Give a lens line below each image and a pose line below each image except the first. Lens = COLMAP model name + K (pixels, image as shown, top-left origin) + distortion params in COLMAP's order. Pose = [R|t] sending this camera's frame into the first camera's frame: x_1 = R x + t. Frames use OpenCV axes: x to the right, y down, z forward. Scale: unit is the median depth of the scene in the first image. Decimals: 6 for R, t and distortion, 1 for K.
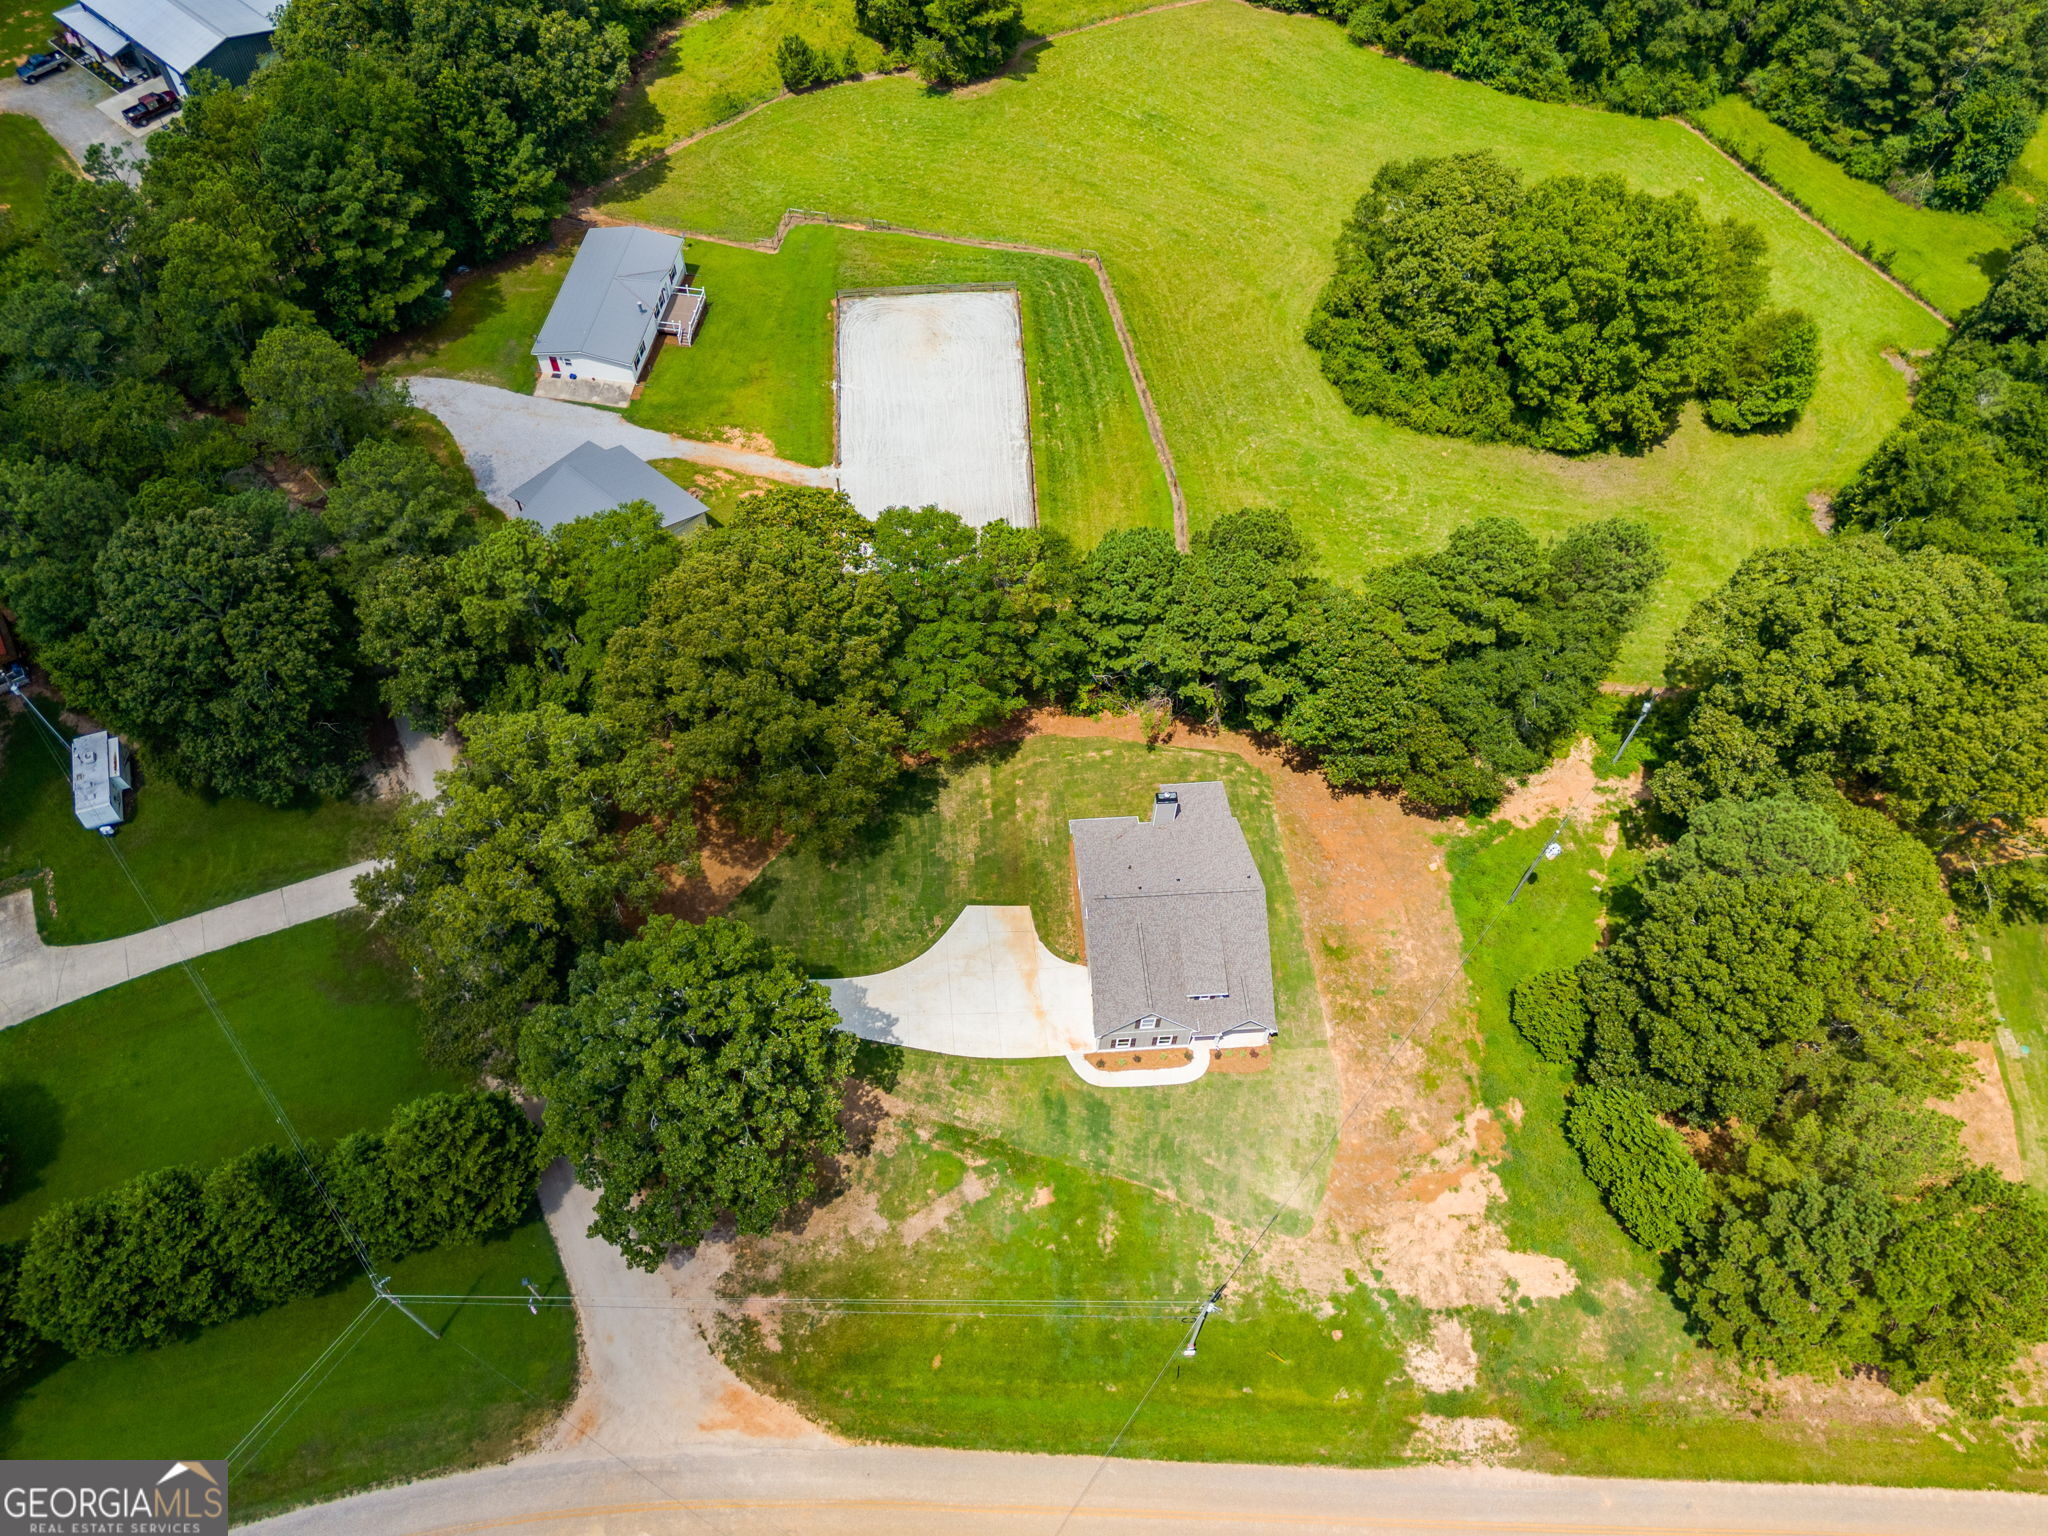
lens RADIAL K [[1533.1, 0, 1024.0], [0, 1533.1, 812.4], [0, 0, 1]] dist [0.078766, -0.085890]
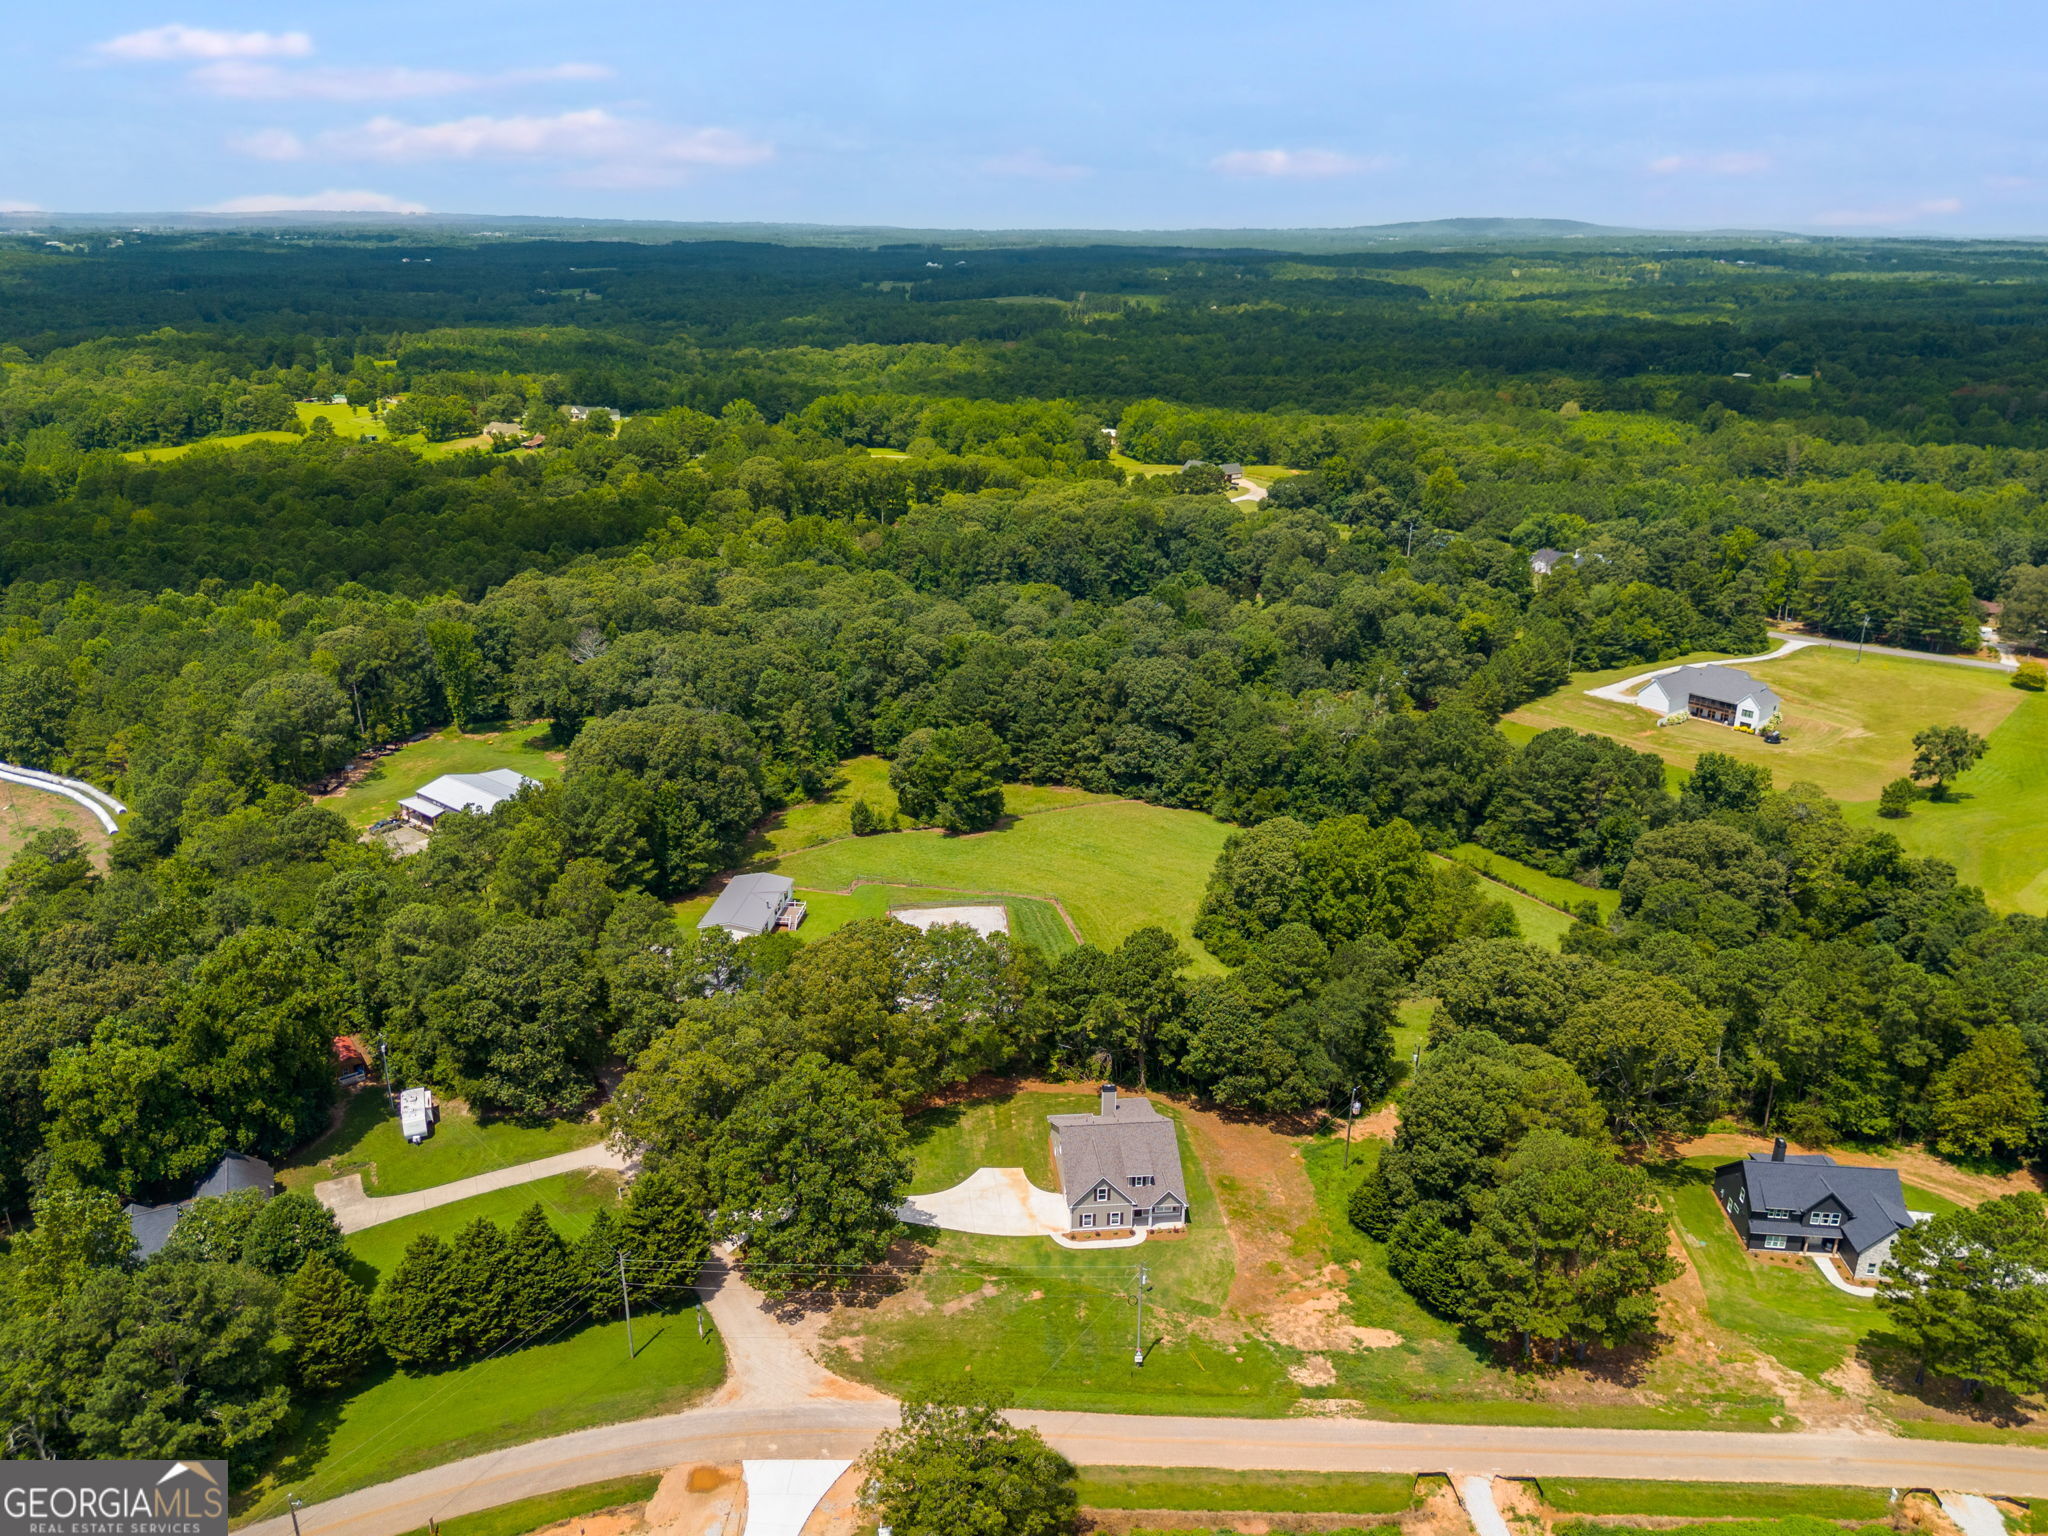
lens RADIAL K [[1533.1, 0, 1024.0], [0, 1533.1, 812.4], [0, 0, 1]] dist [0.078766, -0.085890]
pose [[0.999572, -0.022108, 0.019147, -0.016805], [0.029111, 0.815161, -0.578502, 0.675124], [-0.002819, 0.578812, 0.815456, -0.443128]]
